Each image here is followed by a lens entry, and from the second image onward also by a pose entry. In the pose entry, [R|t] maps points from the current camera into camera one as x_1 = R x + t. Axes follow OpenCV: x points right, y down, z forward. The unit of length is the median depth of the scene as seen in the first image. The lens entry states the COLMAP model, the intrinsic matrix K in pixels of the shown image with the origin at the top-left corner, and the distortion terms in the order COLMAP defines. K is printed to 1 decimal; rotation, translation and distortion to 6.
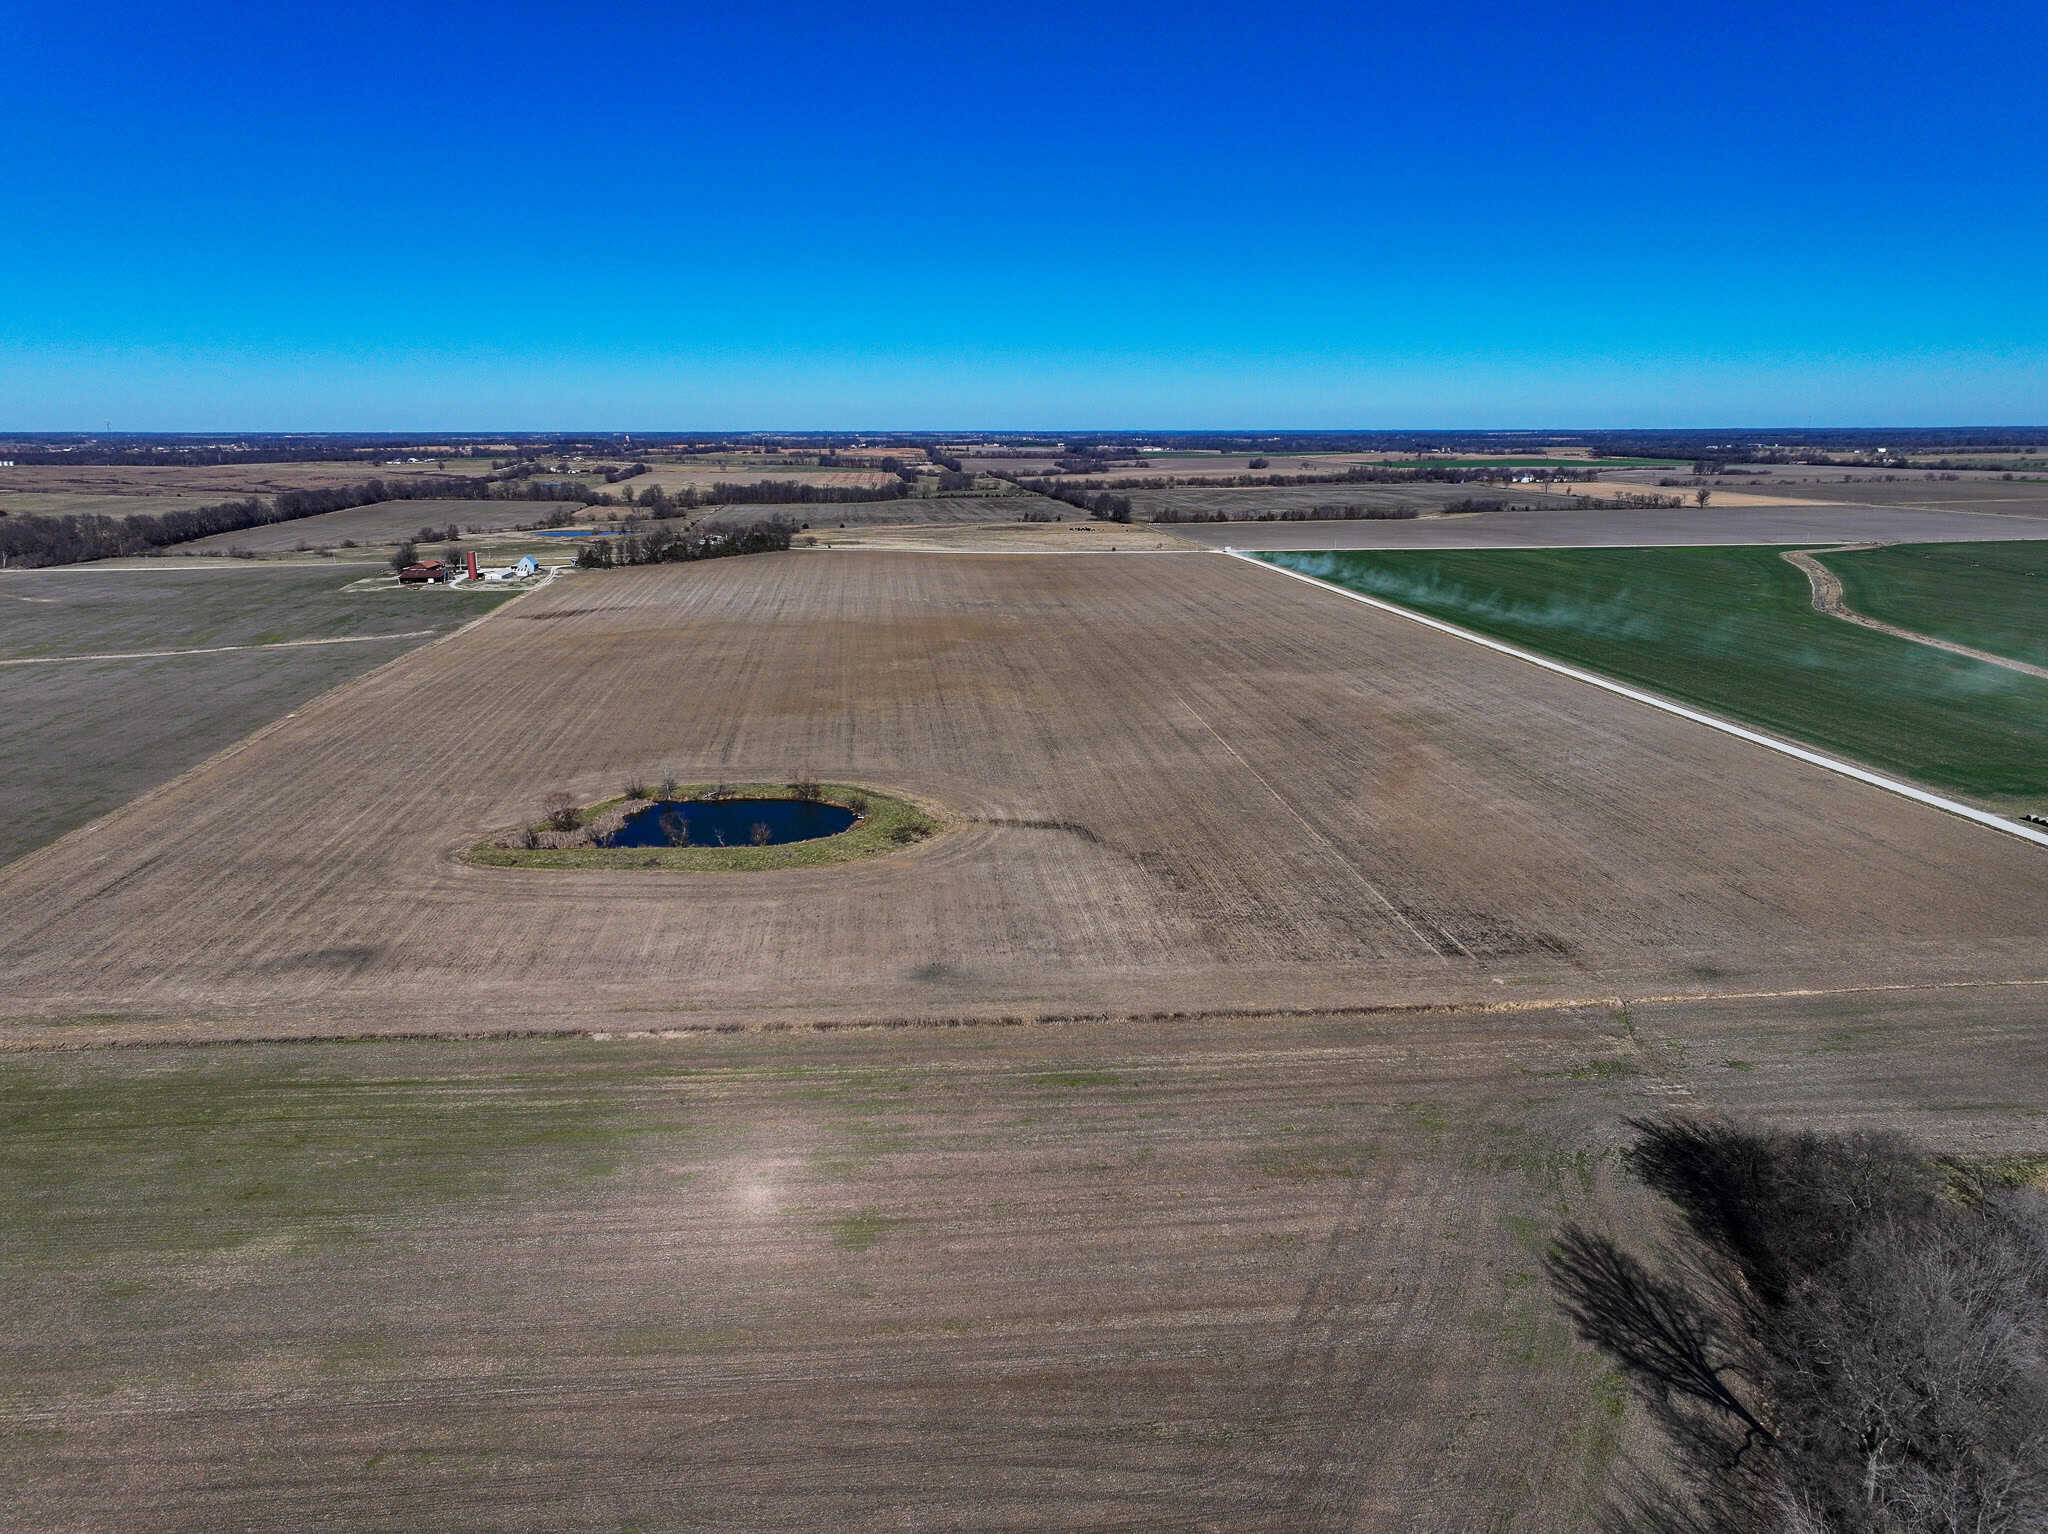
lens RADIAL K [[1432.6, 0, 1023.7], [0, 1432.6, 767.1], [0, 0, 1]] dist [-0.000069, 0.014822]
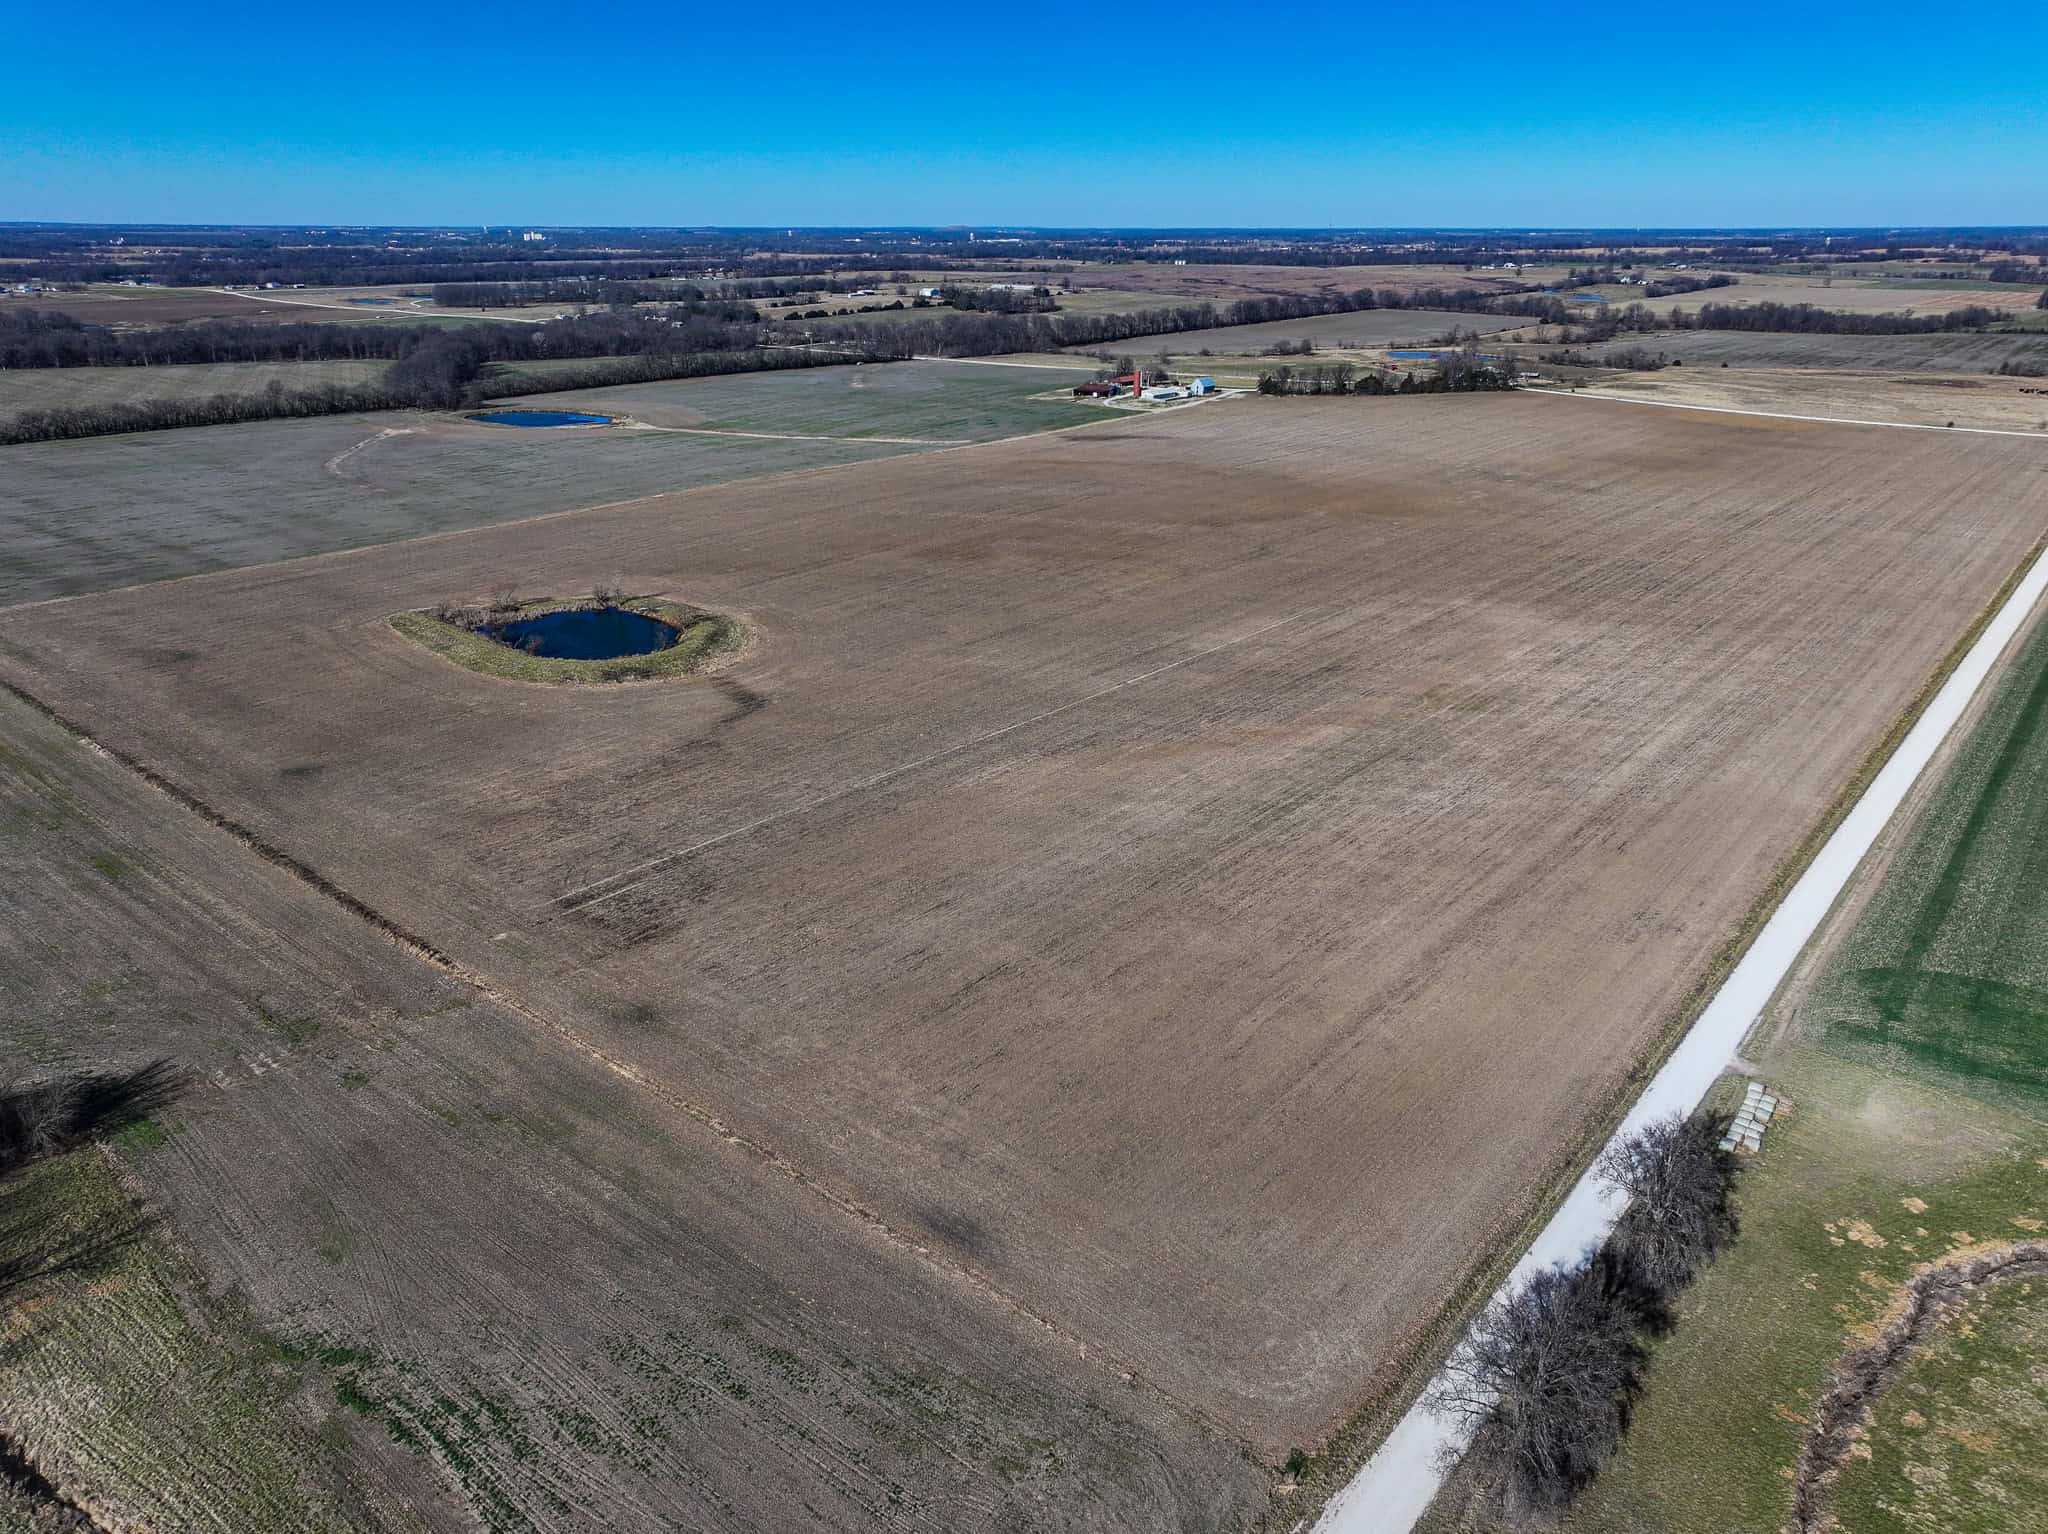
lens RADIAL K [[1432.6, 0, 1018.7], [0, 1432.6, 774.9], [0, 0, 1]] dist [-0.000069, 0.014822]
pose [[0.688238, 0.262441, -0.676353, 0.362710], [-0.168875, 0.964621, 0.202453, -0.061699], [0.705556, -0.025117, 0.708209, 0.179268]]
